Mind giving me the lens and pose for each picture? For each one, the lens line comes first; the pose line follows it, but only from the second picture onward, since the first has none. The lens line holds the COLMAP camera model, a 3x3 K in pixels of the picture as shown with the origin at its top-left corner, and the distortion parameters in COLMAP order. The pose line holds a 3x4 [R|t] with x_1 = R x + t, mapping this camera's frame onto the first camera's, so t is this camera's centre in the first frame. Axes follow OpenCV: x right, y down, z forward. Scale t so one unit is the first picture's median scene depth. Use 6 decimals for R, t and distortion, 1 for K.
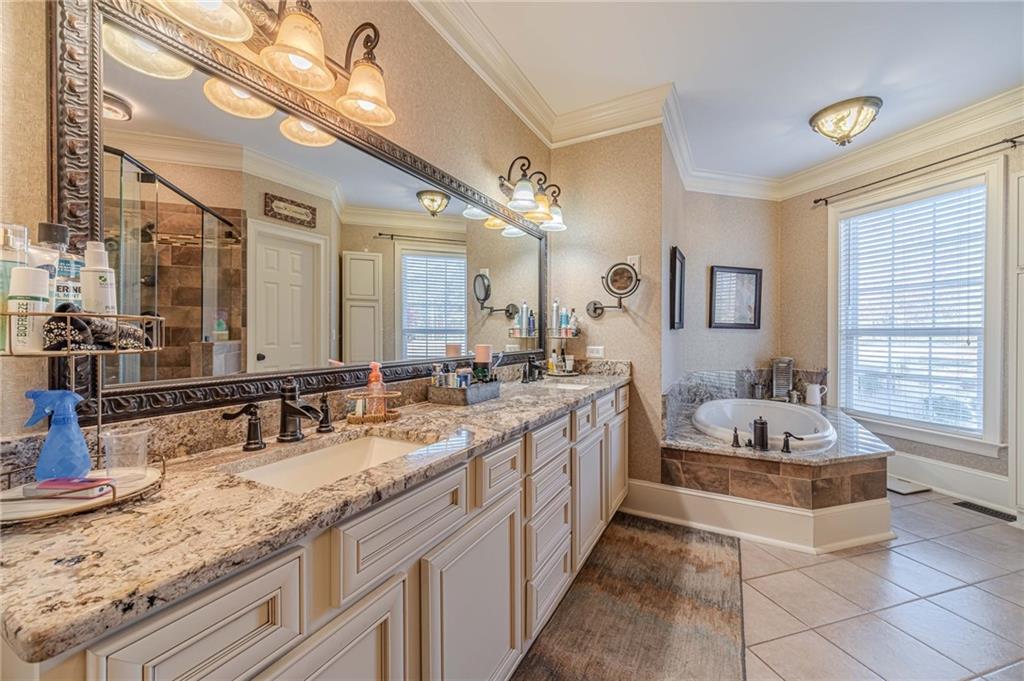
lens RADIAL K [[405.4, 0, 513.8], [0, 405.4, 337.2], [0, 0, 1]] dist [0.002187, 0.000259]
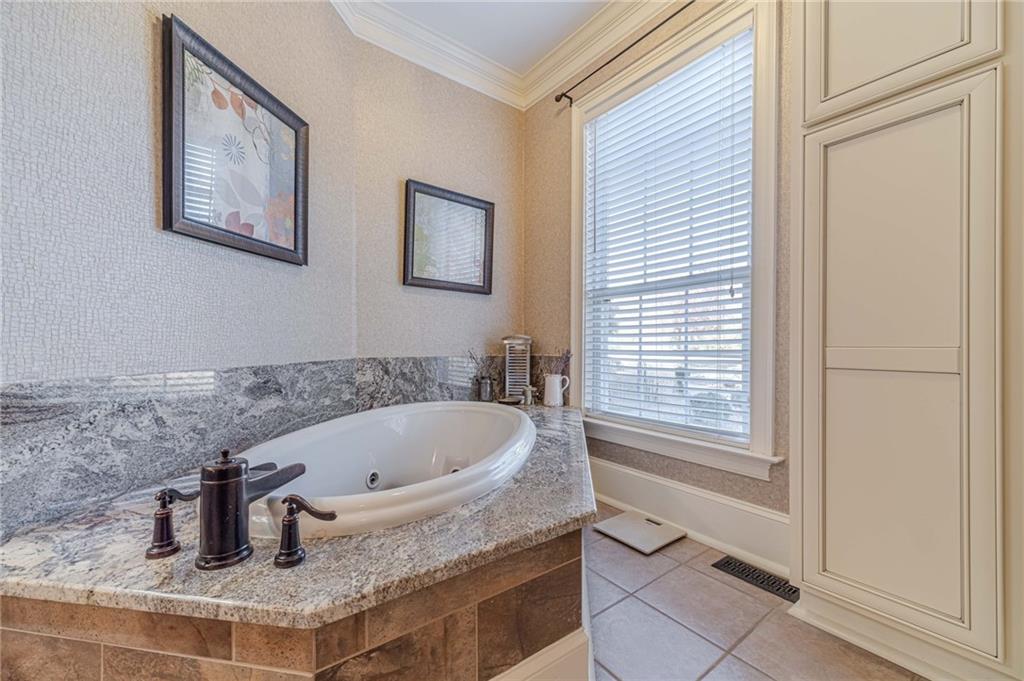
lens RADIAL K [[405.4, 0, 514.5], [0, 405.4, 347.2], [0, 0, 1]] dist [0.002187, 0.000259]
pose [[0.938681, 0.004097, 0.344761, 0.470497], [-0.001857, 0.999975, -0.006826, 0.078932], [-0.344781, 0.005767, 0.938666, 0.422995]]
